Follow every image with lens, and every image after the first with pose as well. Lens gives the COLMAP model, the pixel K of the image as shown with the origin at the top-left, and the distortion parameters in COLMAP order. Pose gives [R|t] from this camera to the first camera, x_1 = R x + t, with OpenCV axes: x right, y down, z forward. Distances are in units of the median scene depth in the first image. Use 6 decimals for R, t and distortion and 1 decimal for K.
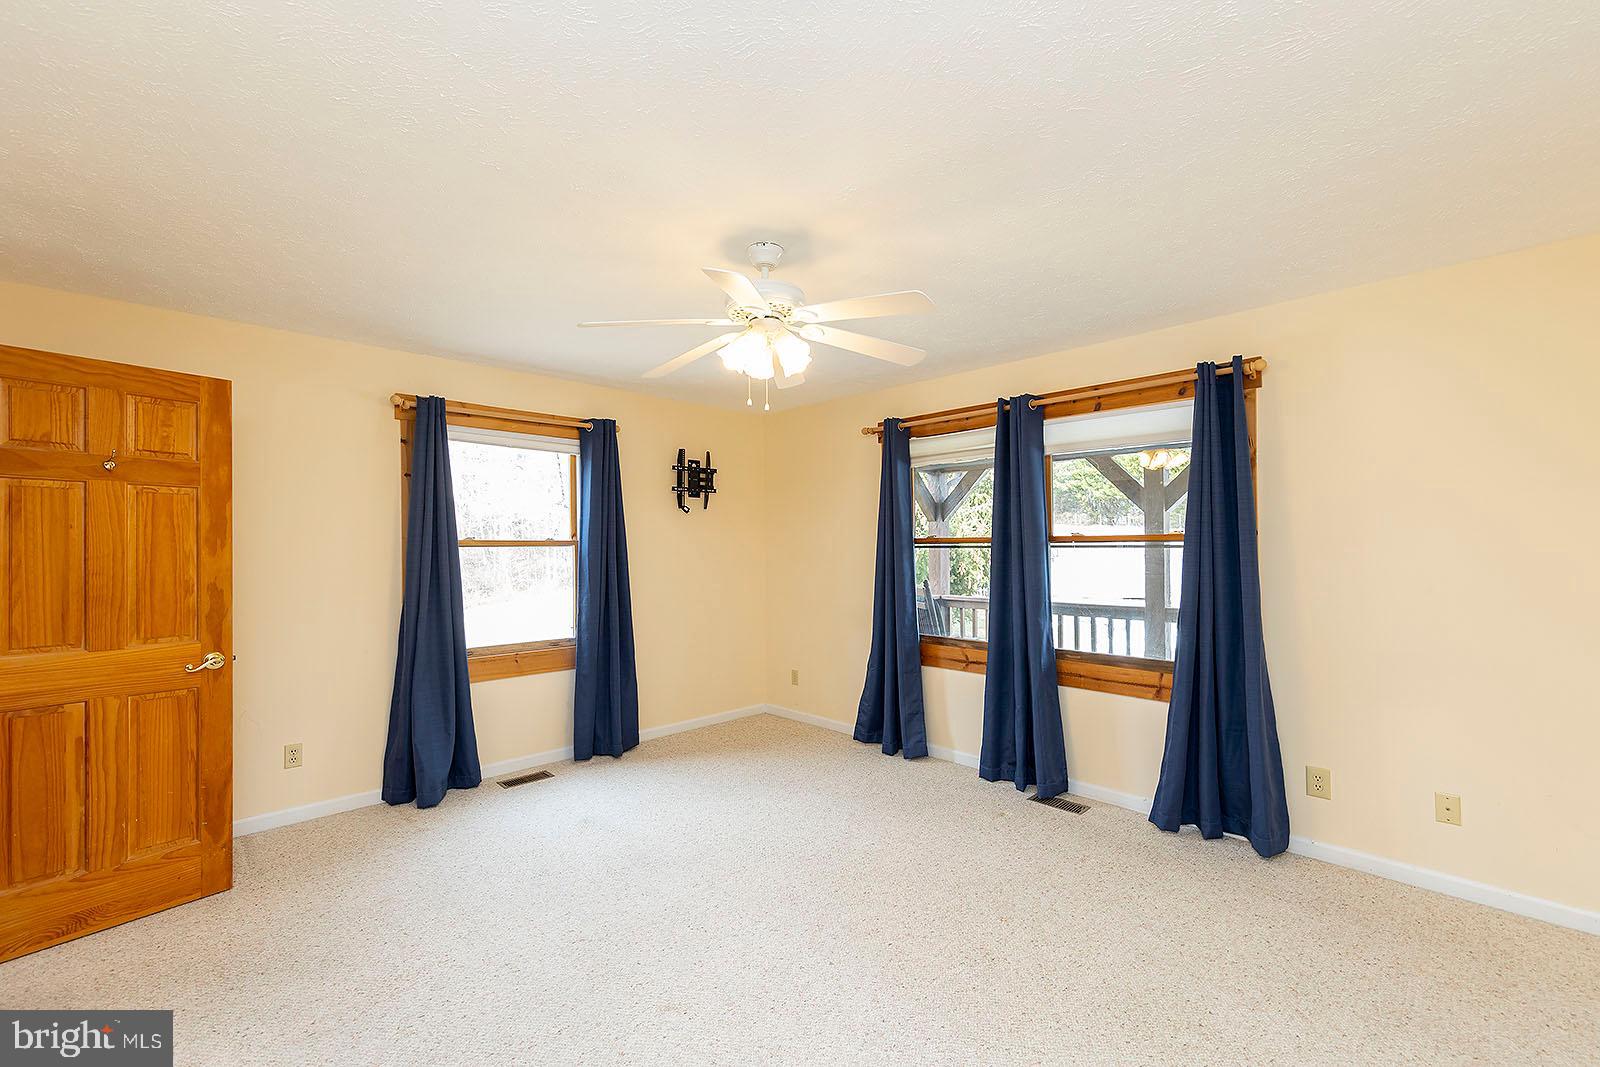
lens RADIAL K [[673.3, 0, 793.9], [0, 673.3, 548.6], [0, 0, 1]] dist [0.001823, 0.000075]
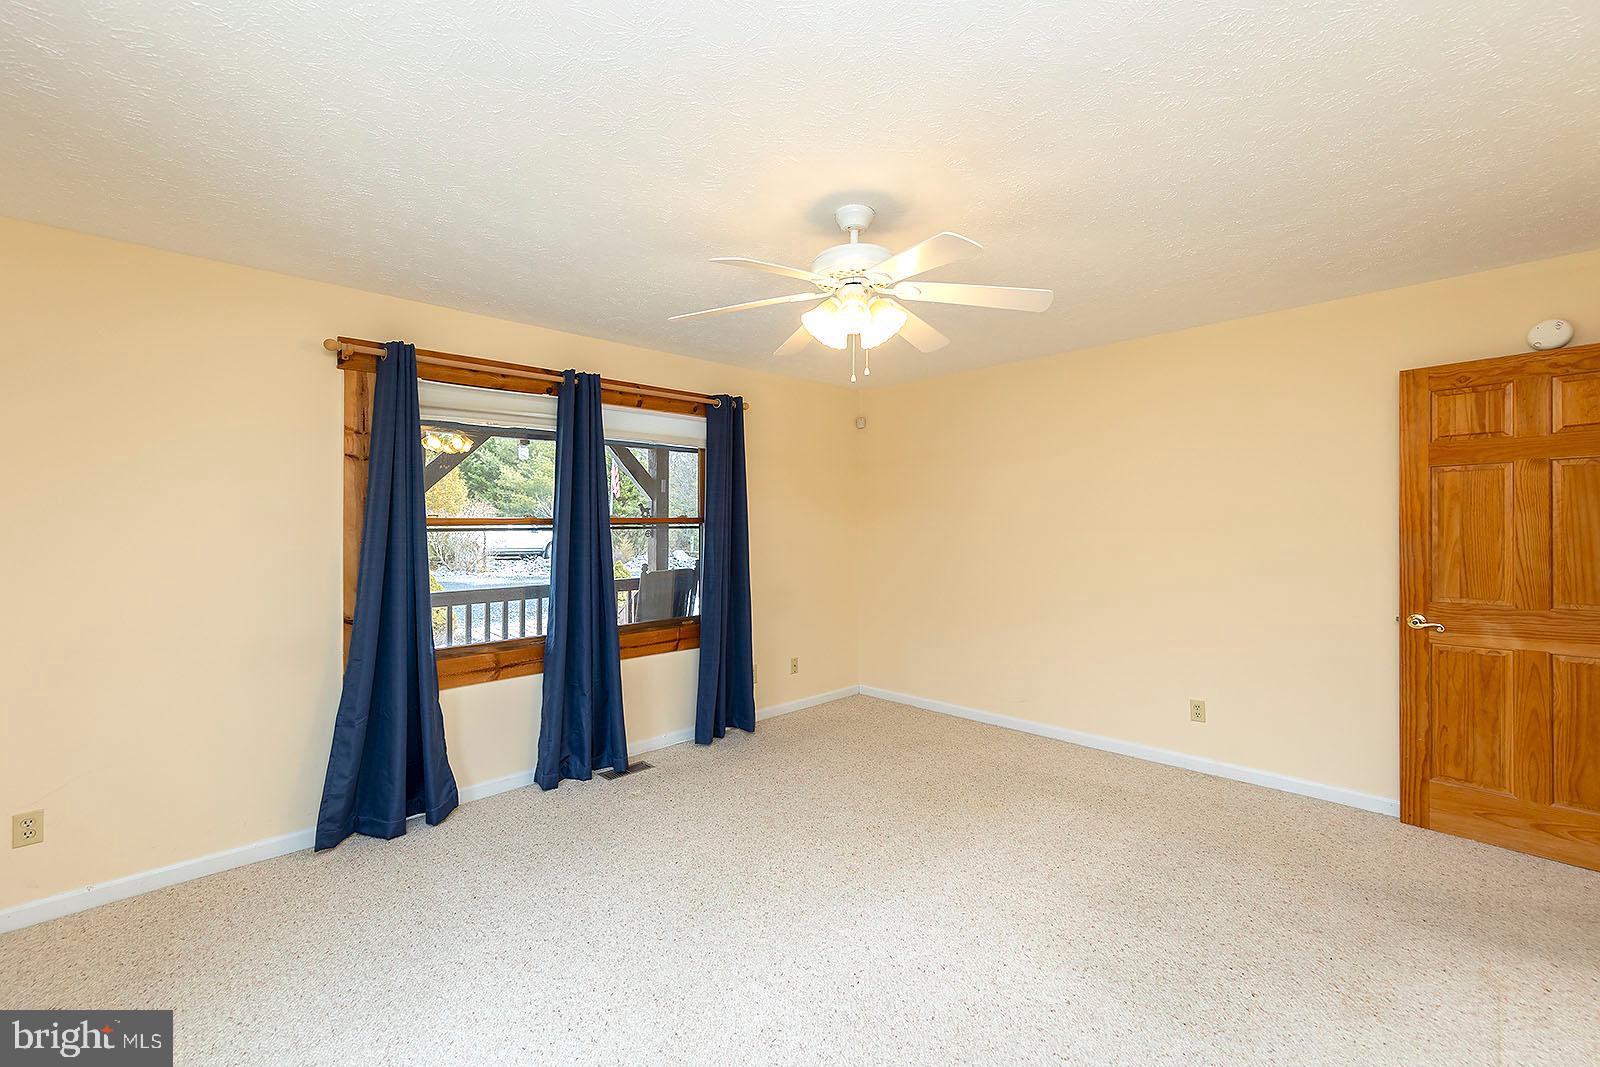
lens RADIAL K [[665.3, 0, 804.5], [0, 665.3, 529.9], [0, 0, 1]] dist [0.001071, -0.000040]
pose [[-0.007807, 0.001906, 0.999968, -0.624154], [0.020138, 0.999796, -0.001749, 0.008471], [-0.999767, 0.020123, -0.007843, 0.690034]]
